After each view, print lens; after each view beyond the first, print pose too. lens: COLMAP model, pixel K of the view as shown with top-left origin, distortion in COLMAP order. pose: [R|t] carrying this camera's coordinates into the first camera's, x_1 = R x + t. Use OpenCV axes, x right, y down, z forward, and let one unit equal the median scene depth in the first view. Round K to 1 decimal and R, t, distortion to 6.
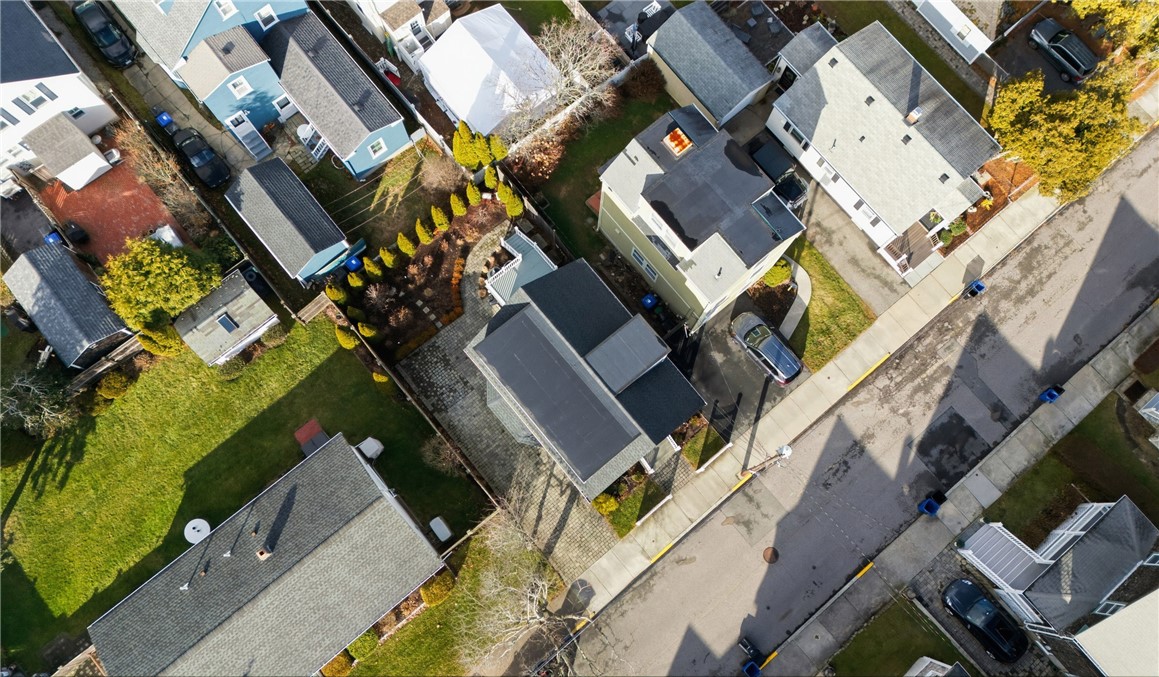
lens RADIAL K [[819.9, 0, 600.5], [0, 819.9, 358.8], [0, 0, 1]] dist [0.036818, -0.004649]
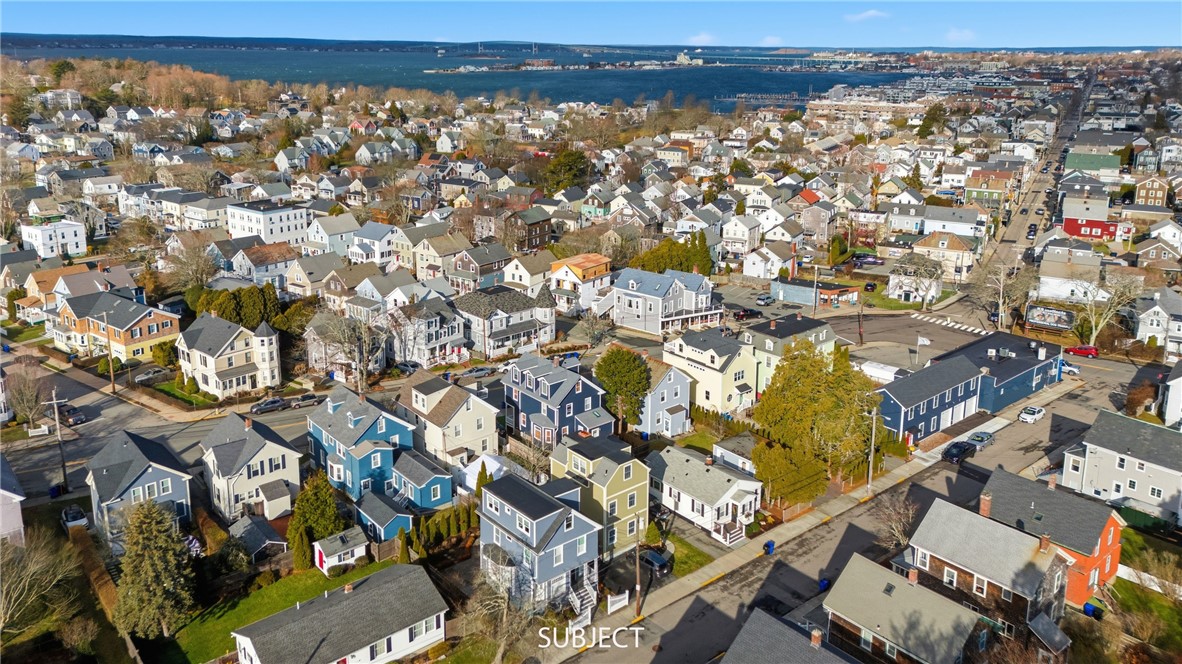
lens RADIAL K [[835.8, 0, 589.0], [0, 835.8, 330.7], [0, 0, 1]] dist [0.075006, -0.000509]
pose [[0.999704, -0.023962, 0.004157, 0.082668], [0.015581, 0.499818, -0.865991, 1.231081], [0.018673, 0.865799, 0.500043, -0.280606]]
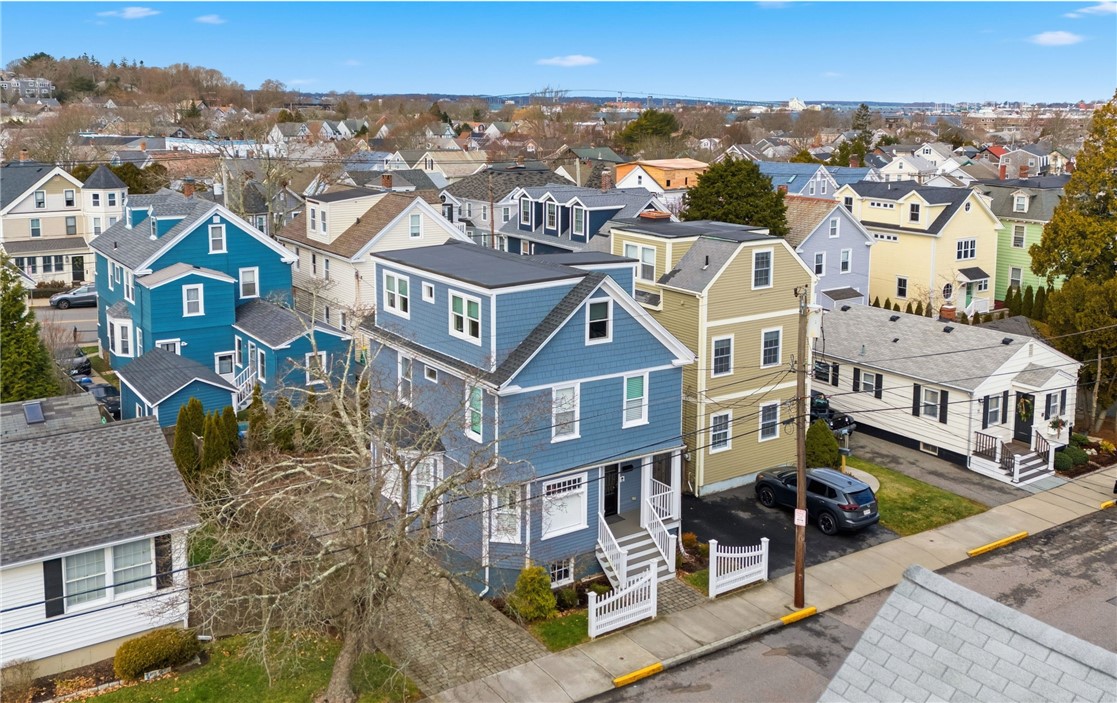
lens RADIAL K [[1023.6, 0, 599.7], [0, 1023.6, 348.6], [0, 0, 1]] dist [0.043139, 0.000000]
pose [[0.997481, -0.006255, -0.070658, 0.089847], [-0.061172, 0.428433, -0.901500, 0.655621], [0.035911, 0.903552, 0.426971, 0.542002]]
